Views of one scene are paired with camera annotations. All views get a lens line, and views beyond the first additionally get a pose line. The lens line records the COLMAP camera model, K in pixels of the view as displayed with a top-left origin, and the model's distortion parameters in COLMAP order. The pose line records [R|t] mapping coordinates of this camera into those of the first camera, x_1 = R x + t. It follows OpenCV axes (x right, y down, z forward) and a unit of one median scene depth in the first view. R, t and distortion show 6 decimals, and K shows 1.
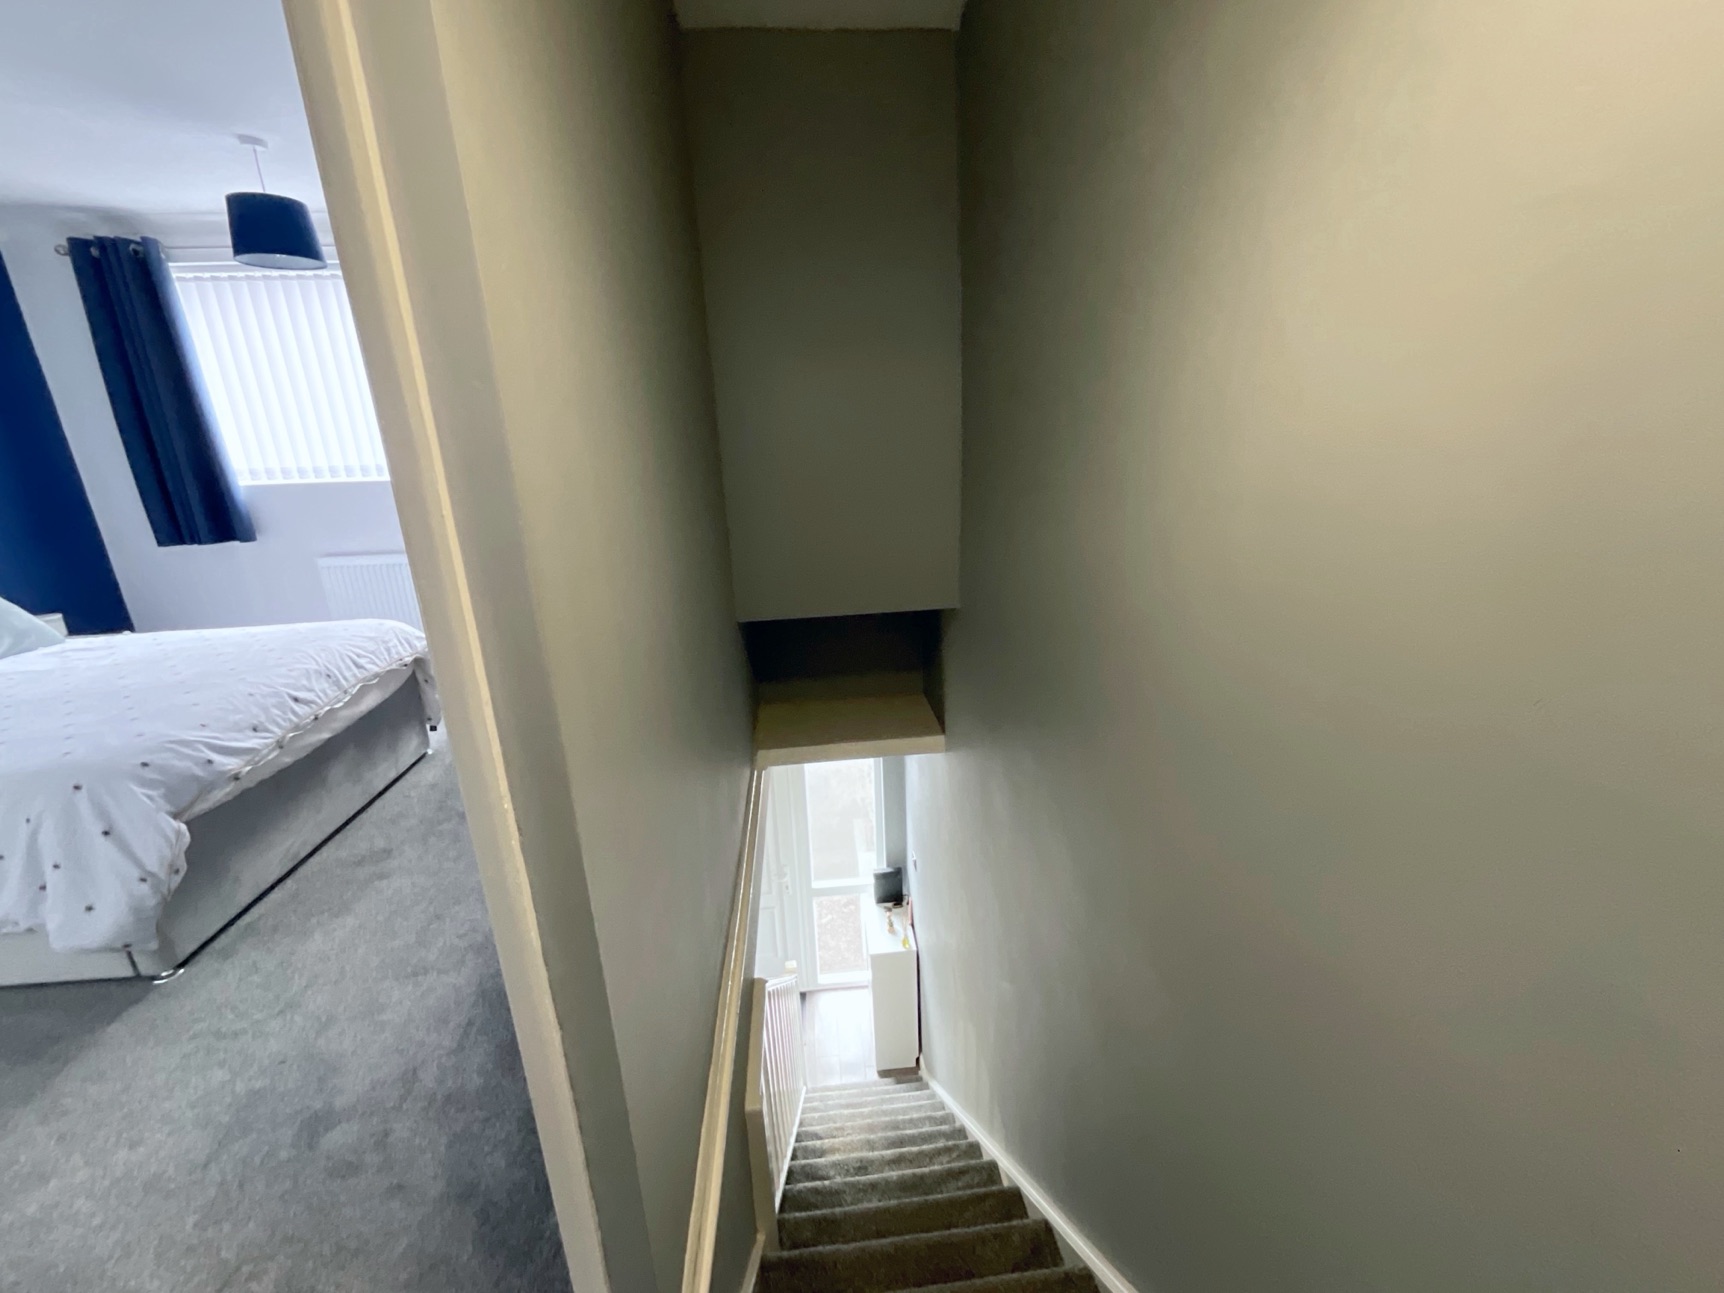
lens RADIAL K [[698.0, 0, 867.4], [0, 698.0, 648.0], [0, 0, 1]] dist [-0.003841, 0.000675]
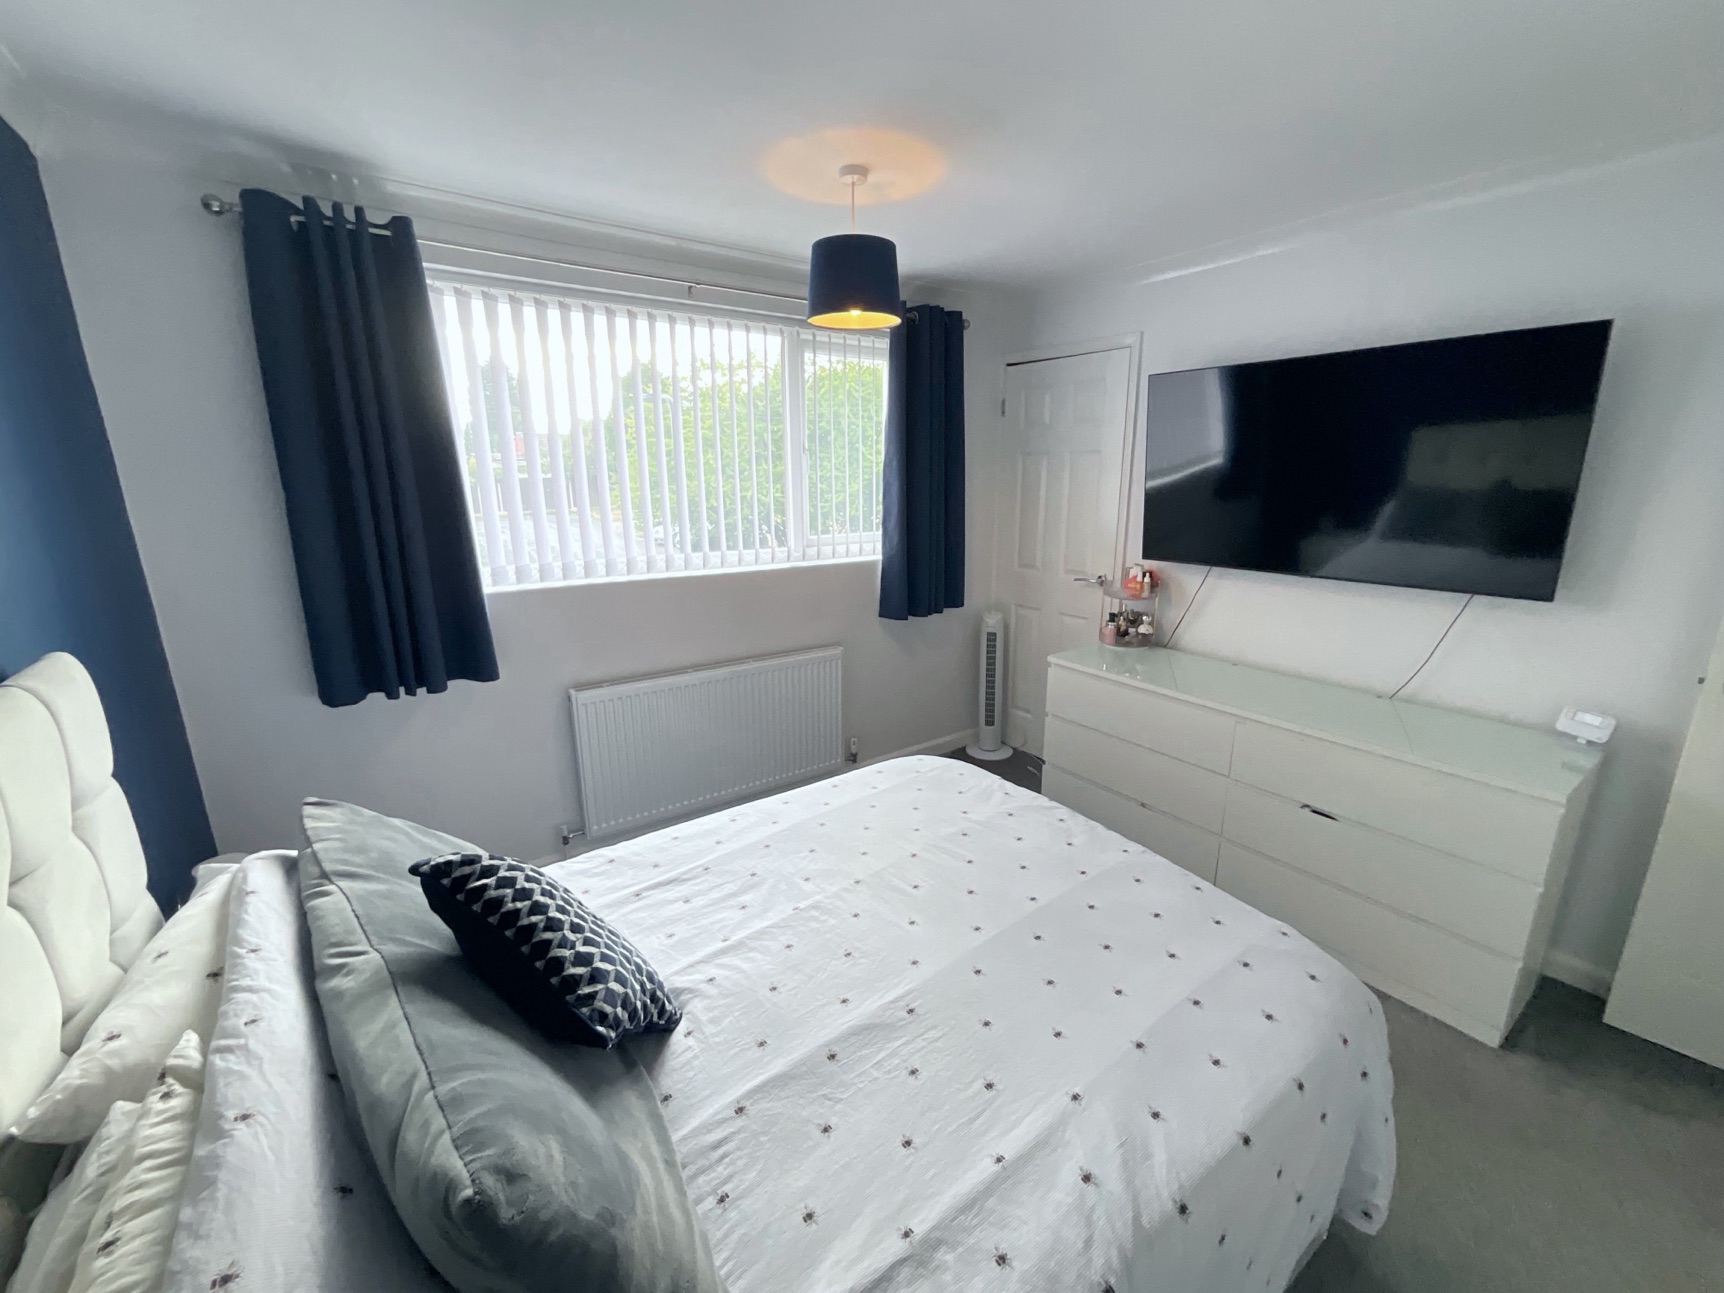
lens RADIAL K [[698.0, 0, 865.6], [0, 698.0, 642.5], [0, 0, 1]] dist [-0.003841, 0.000675]
pose [[0.862411, -0.088501, 0.498413, -1.471613], [0.119369, 0.992387, -0.030332, -0.198075], [-0.491933, 0.085654, 0.866409, 0.396870]]
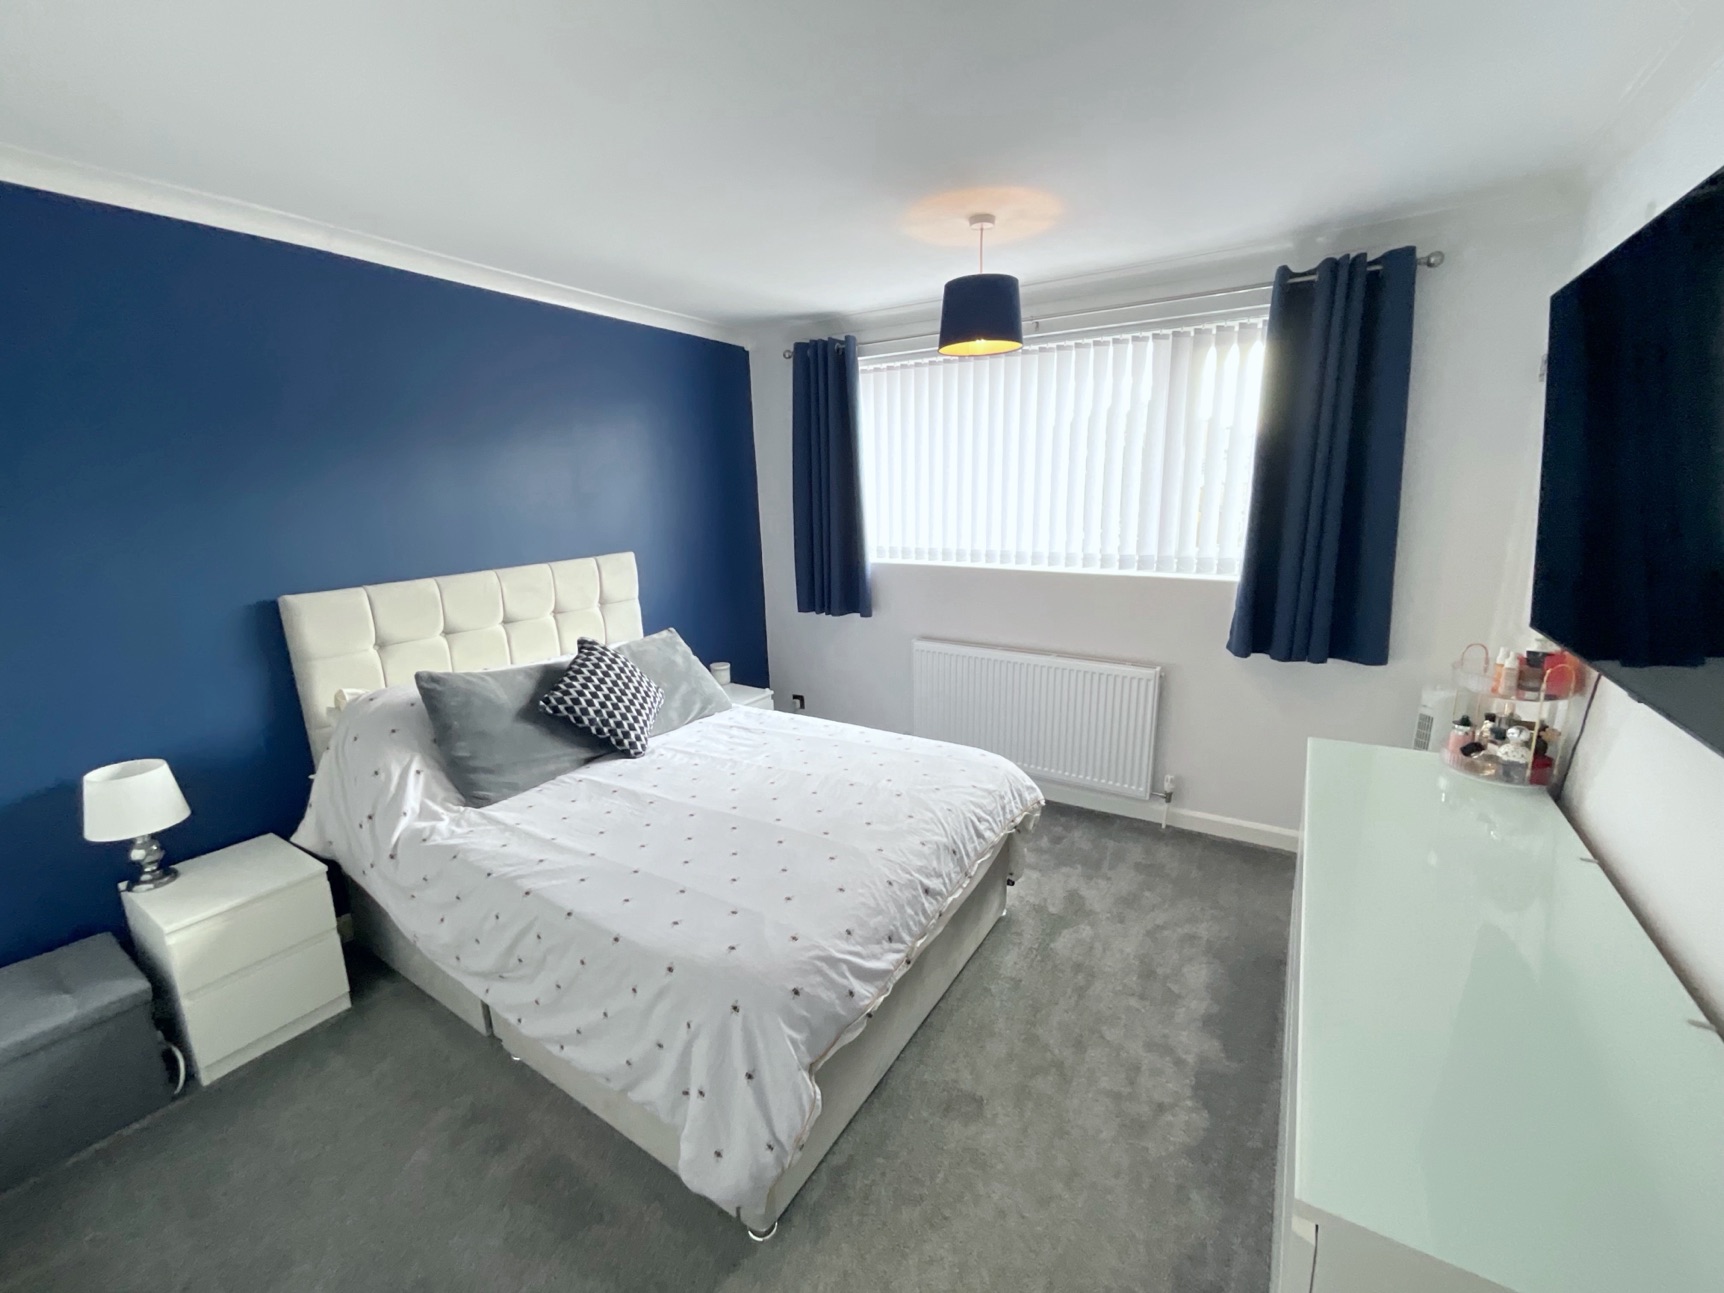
lens RADIAL K [[698.0, 0, 872.4], [0, 698.0, 652.0], [0, 0, 1]] dist [-0.003841, 0.000675]
pose [[0.796957, 0.159811, -0.582512, -0.426841], [-0.187553, 0.982170, 0.012857, -0.185316], [0.574180, 0.099005, 0.812721, 0.271993]]
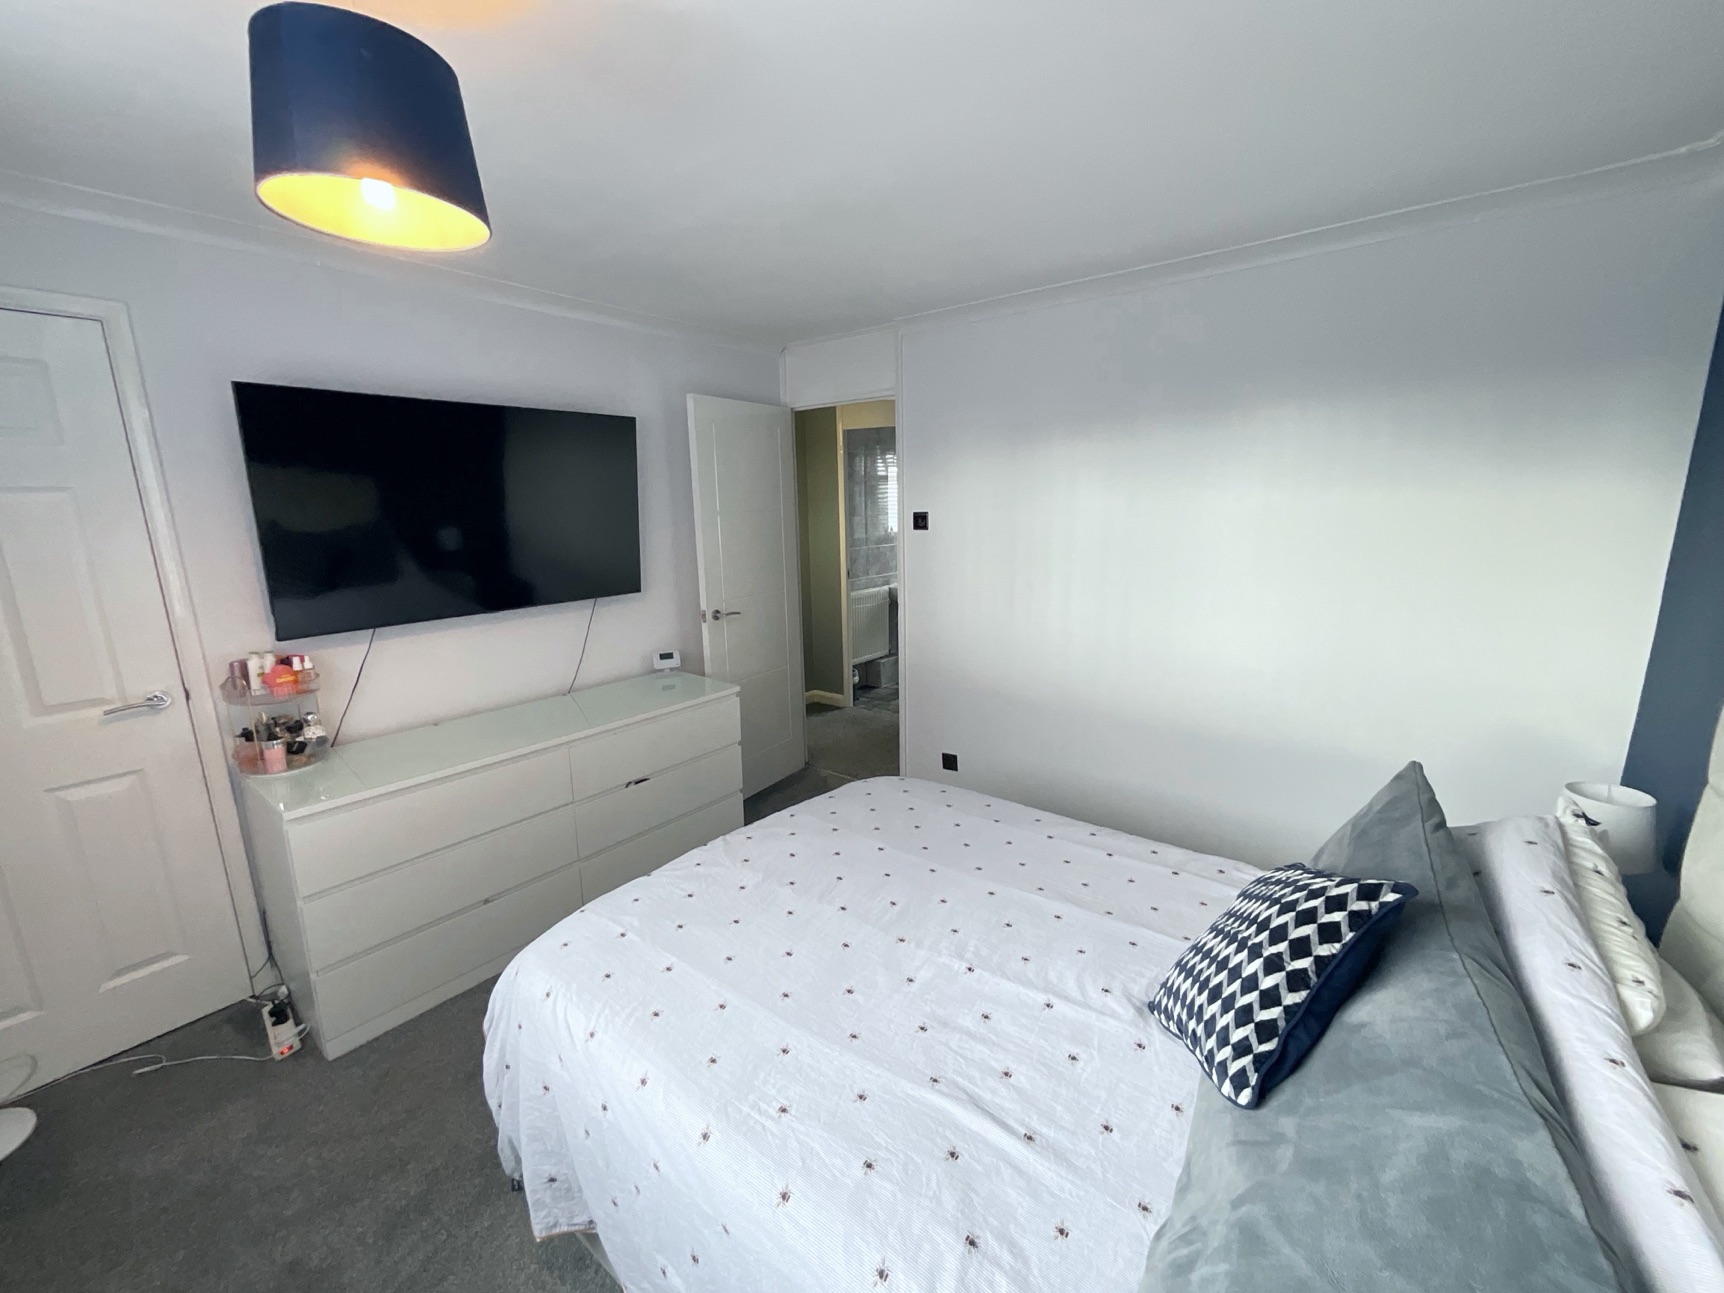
lens RADIAL K [[698.0, 0, 859.6], [0, 698.0, 650.2], [0, 0, 1]] dist [-0.003841, 0.000675]
pose [[-0.720865, -0.092181, 0.686918, -1.548987], [0.246293, 0.892354, 0.378213, -0.492164], [-0.647838, 0.441823, -0.620563, 1.385684]]
